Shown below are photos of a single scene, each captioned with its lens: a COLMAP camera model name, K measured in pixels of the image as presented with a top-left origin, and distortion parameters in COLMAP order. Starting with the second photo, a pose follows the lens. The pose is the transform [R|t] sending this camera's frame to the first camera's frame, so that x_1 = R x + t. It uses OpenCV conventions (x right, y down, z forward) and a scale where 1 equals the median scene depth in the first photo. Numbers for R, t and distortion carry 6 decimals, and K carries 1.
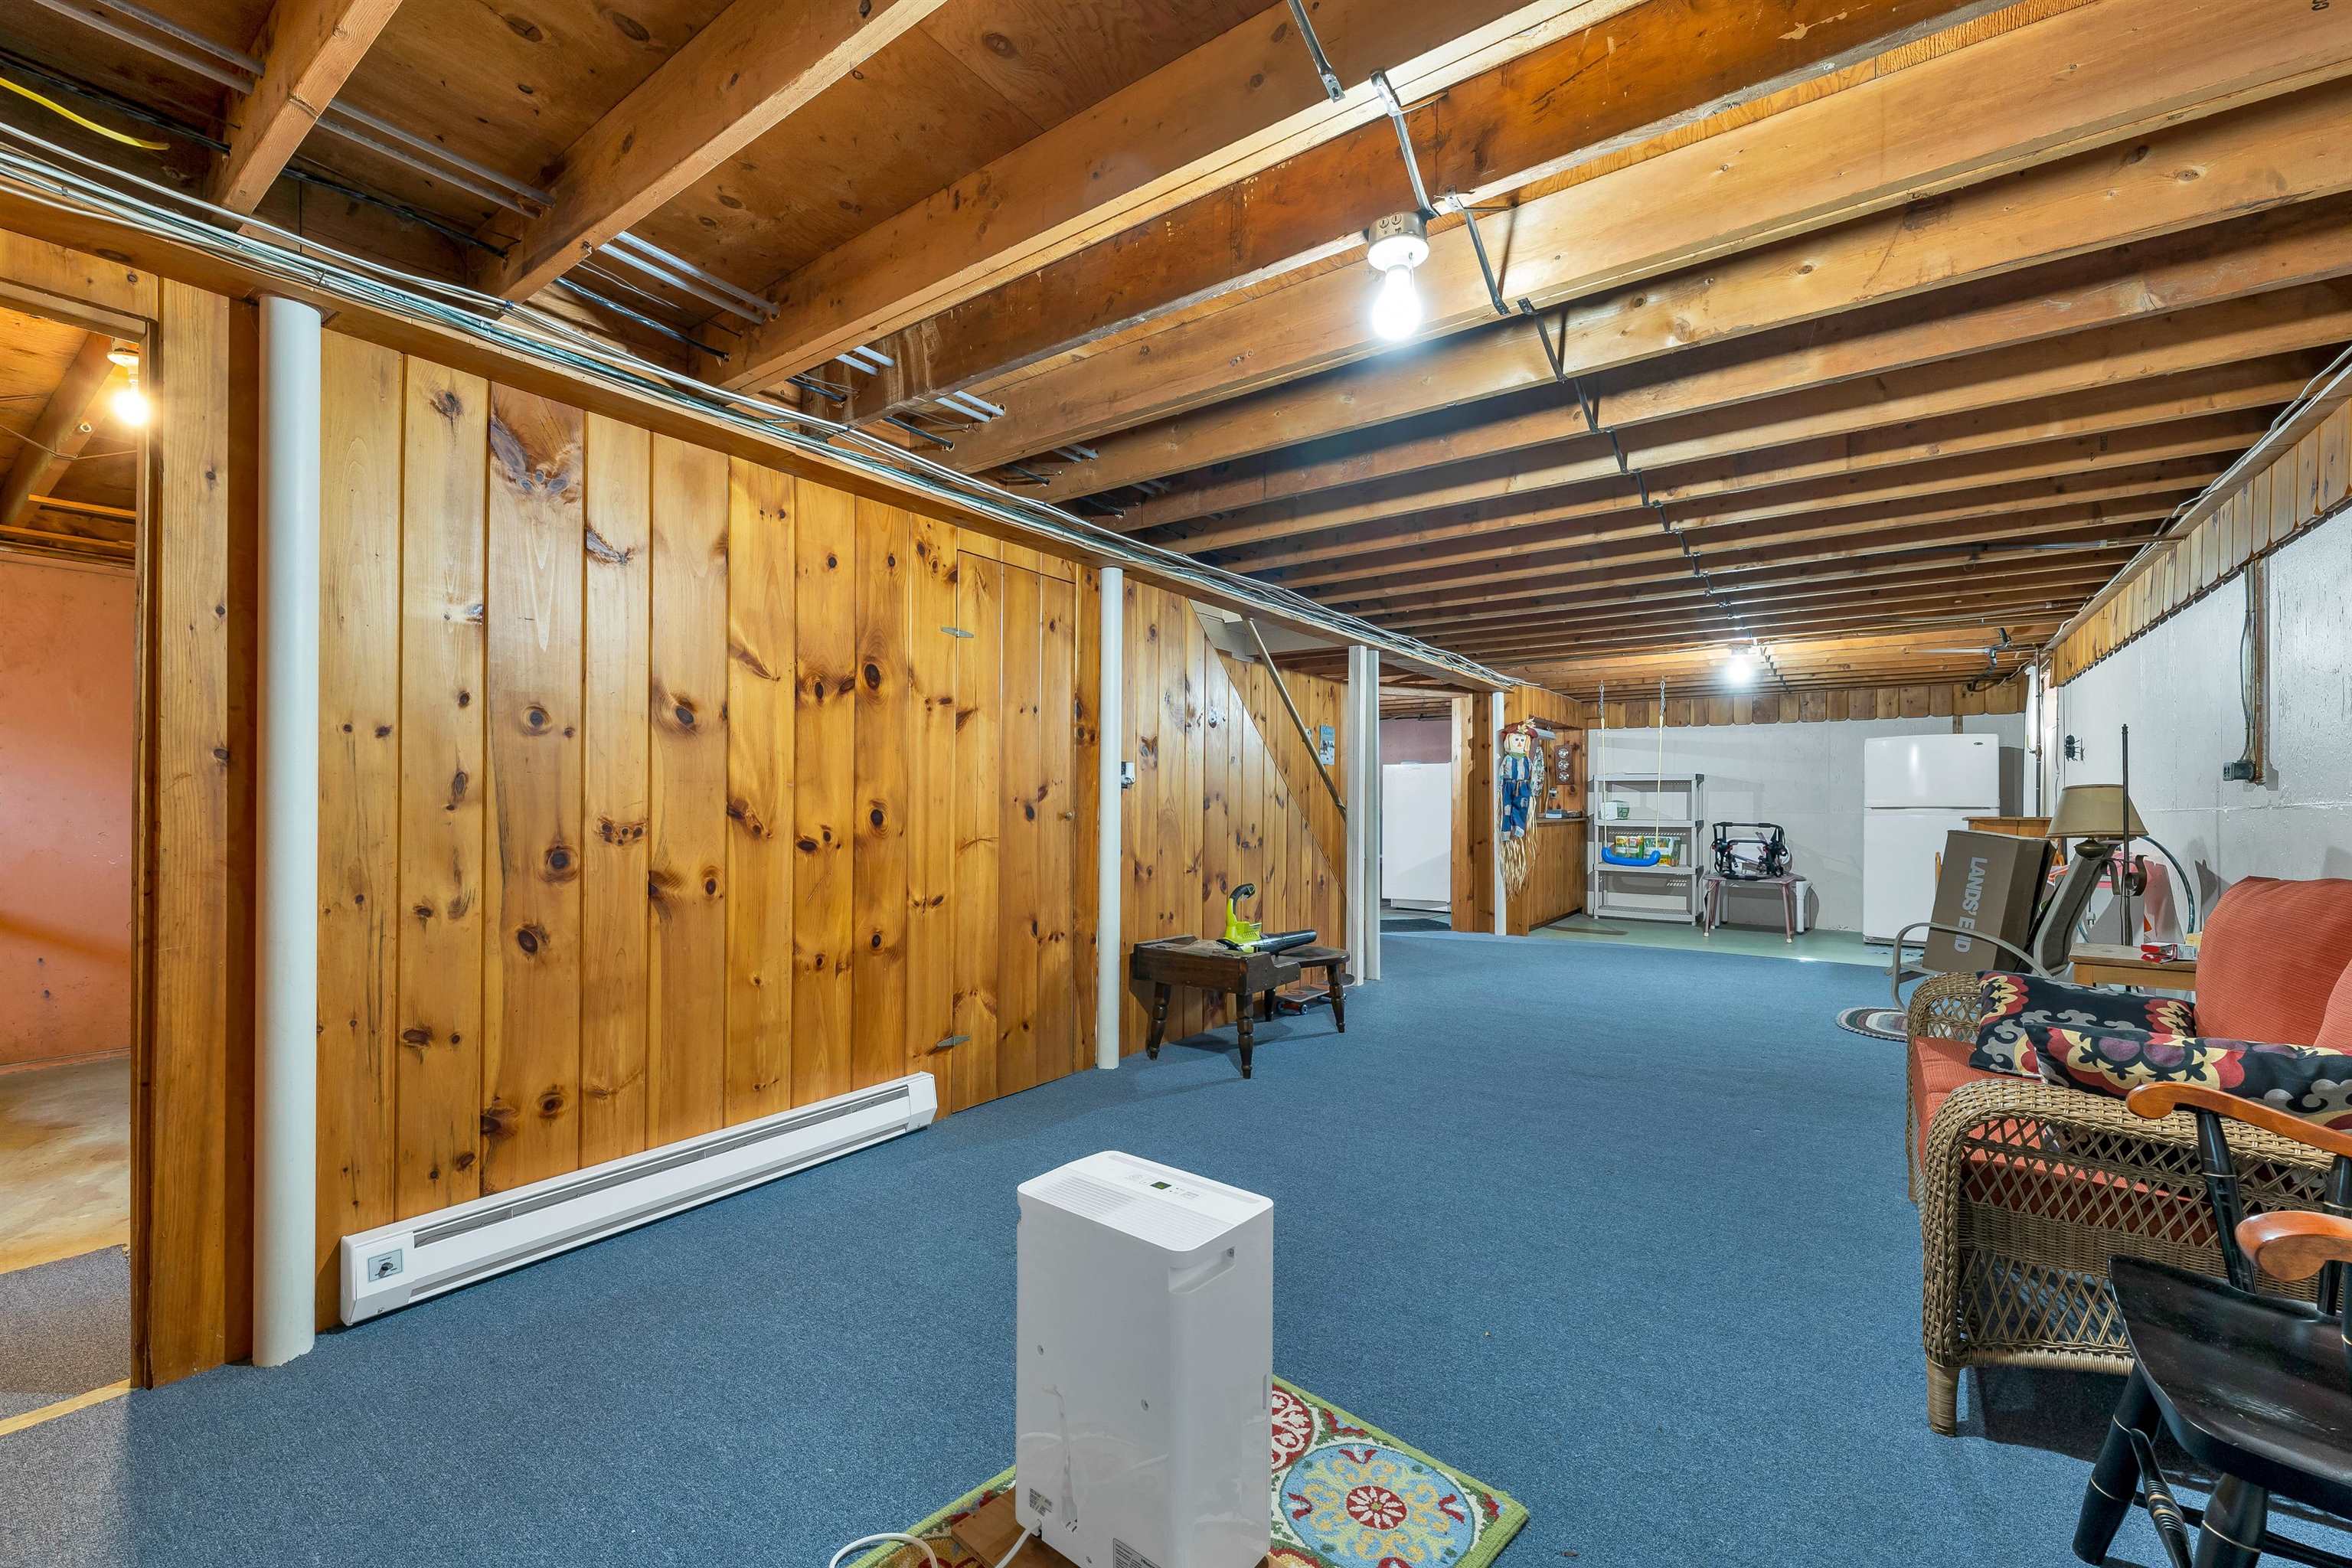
lens RADIAL K [[975.2, 0, 1173.1], [0, 975.2, 800.9], [0, 0, 1]] dist [0.000429, 0.000546]
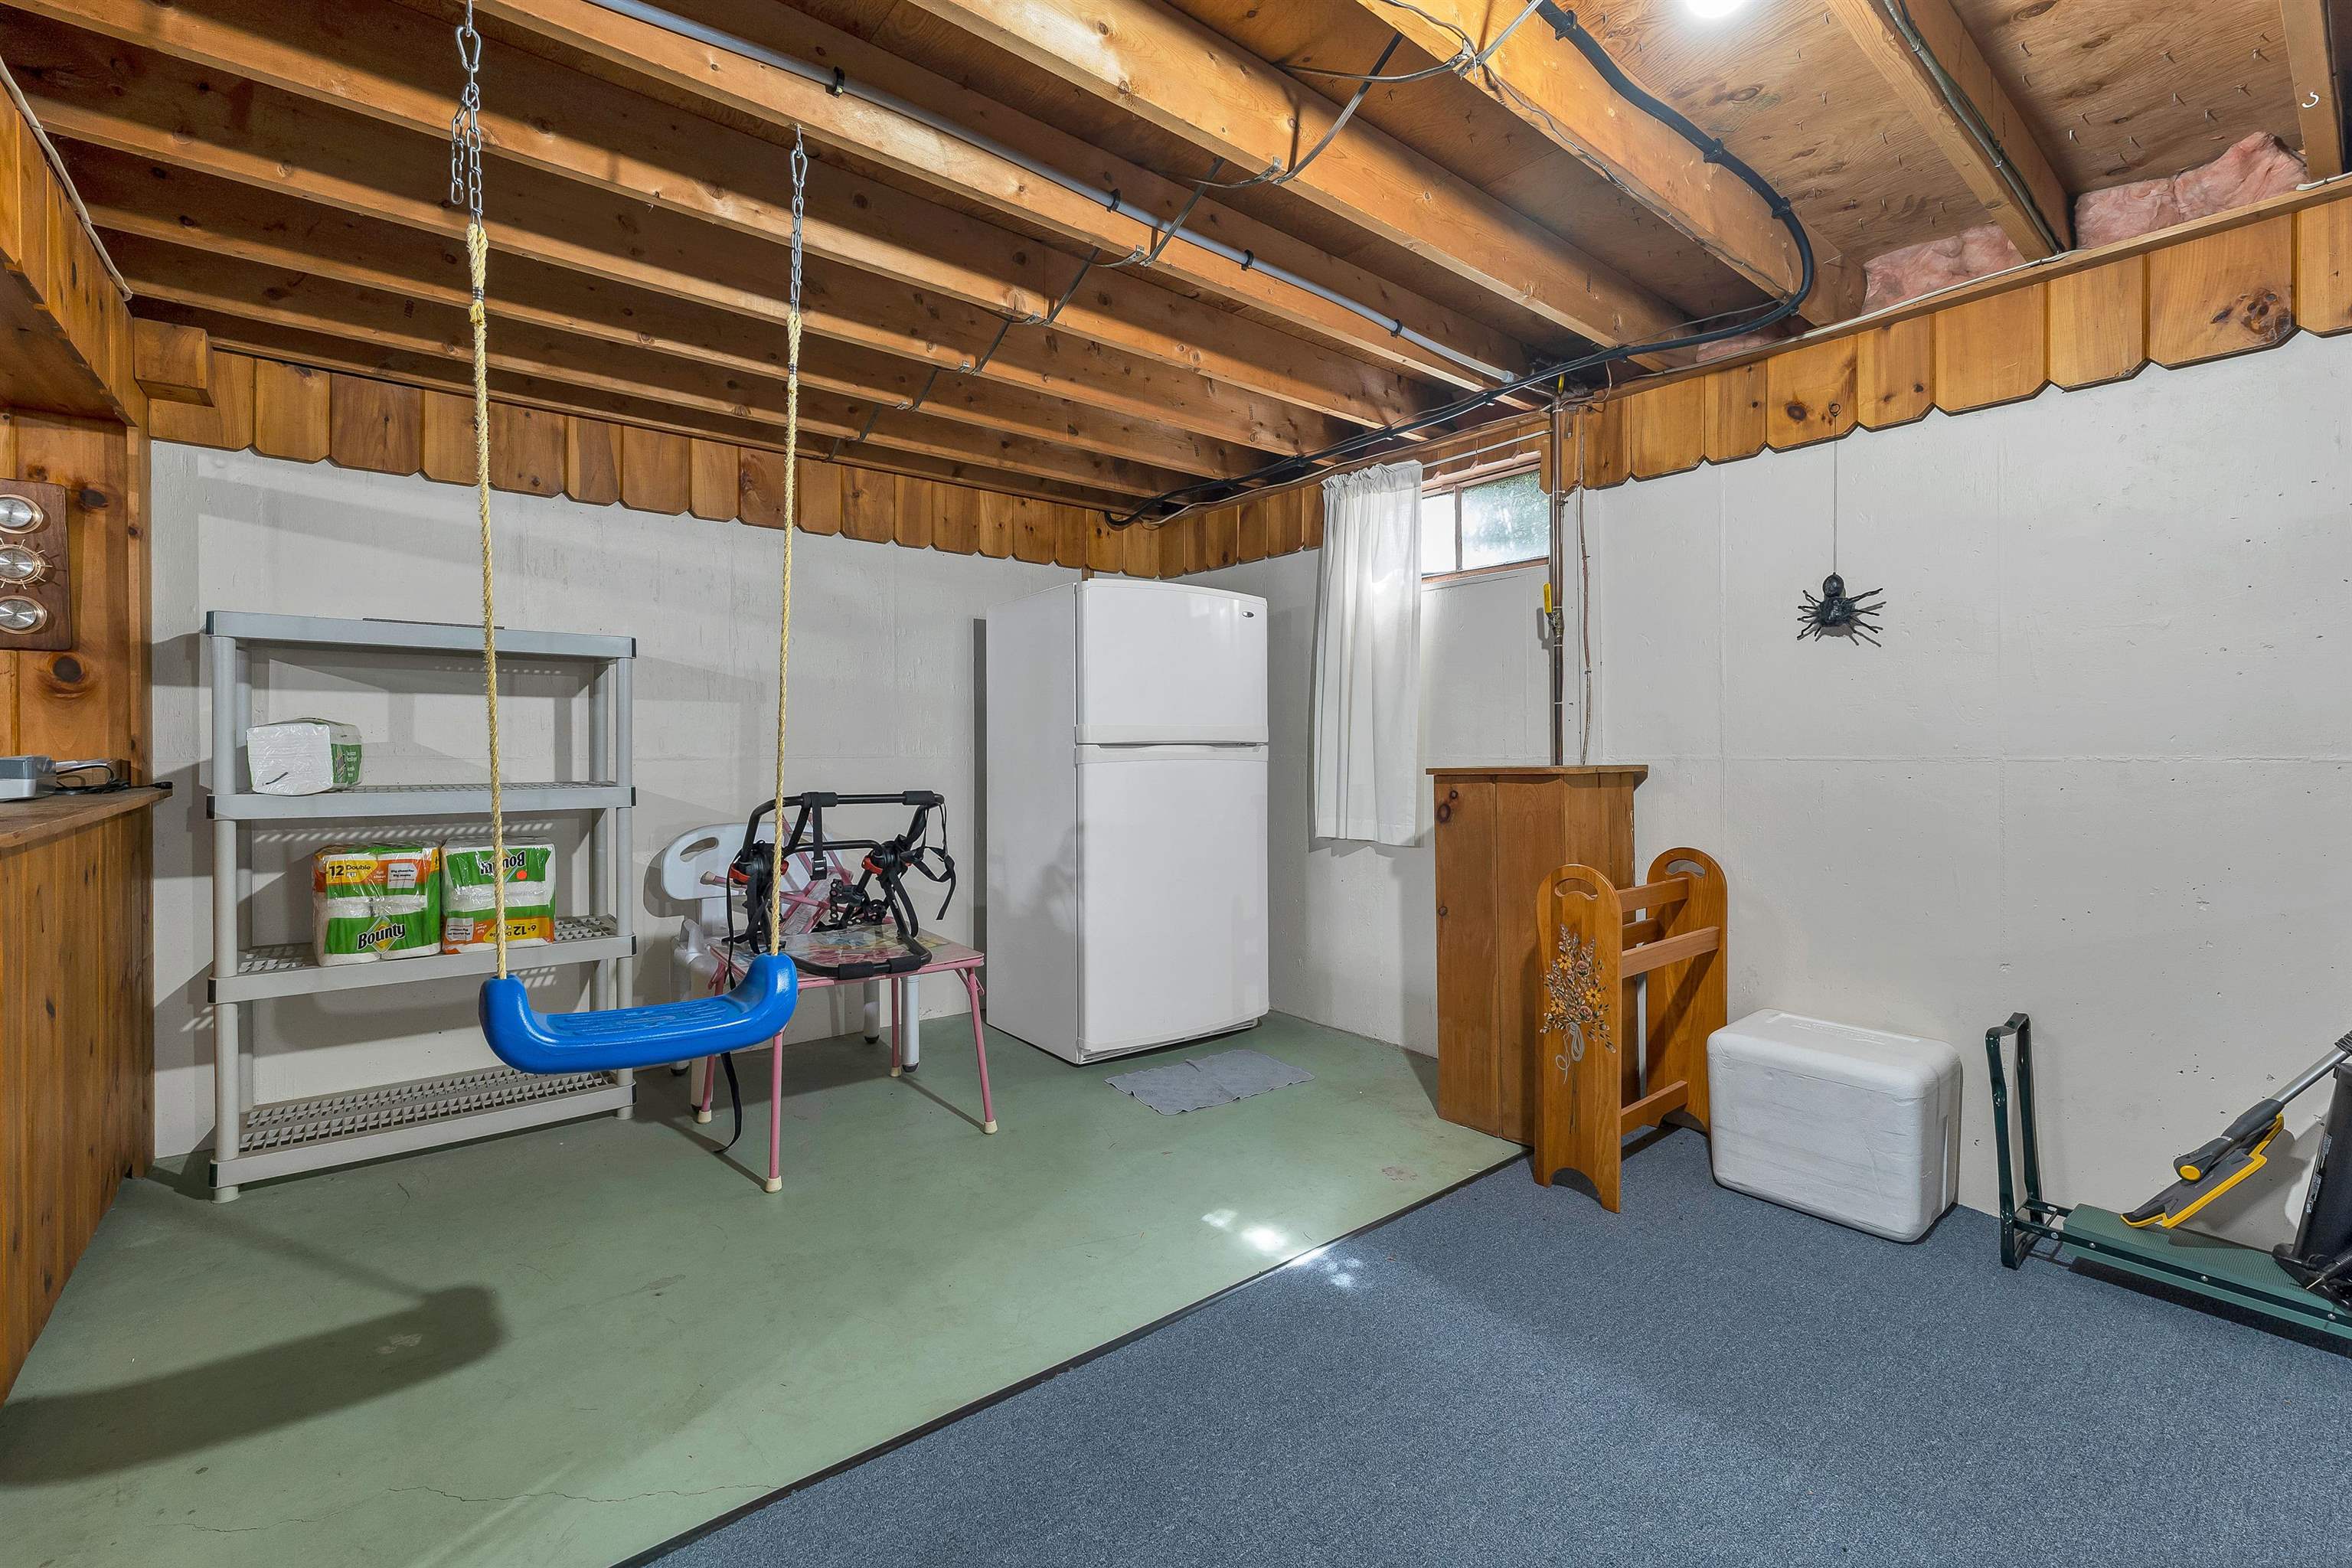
lens RADIAL K [[975.2, 0, 1169.0], [0, 975.2, 748.9], [0, 0, 1]] dist [0.000429, 0.000546]
pose [[0.274628, -0.008408, 0.961514, 0.262219], [-0.004968, 0.999936, 0.010163, 0.003881], [-0.961538, -0.007568, 0.274568, 0.700068]]
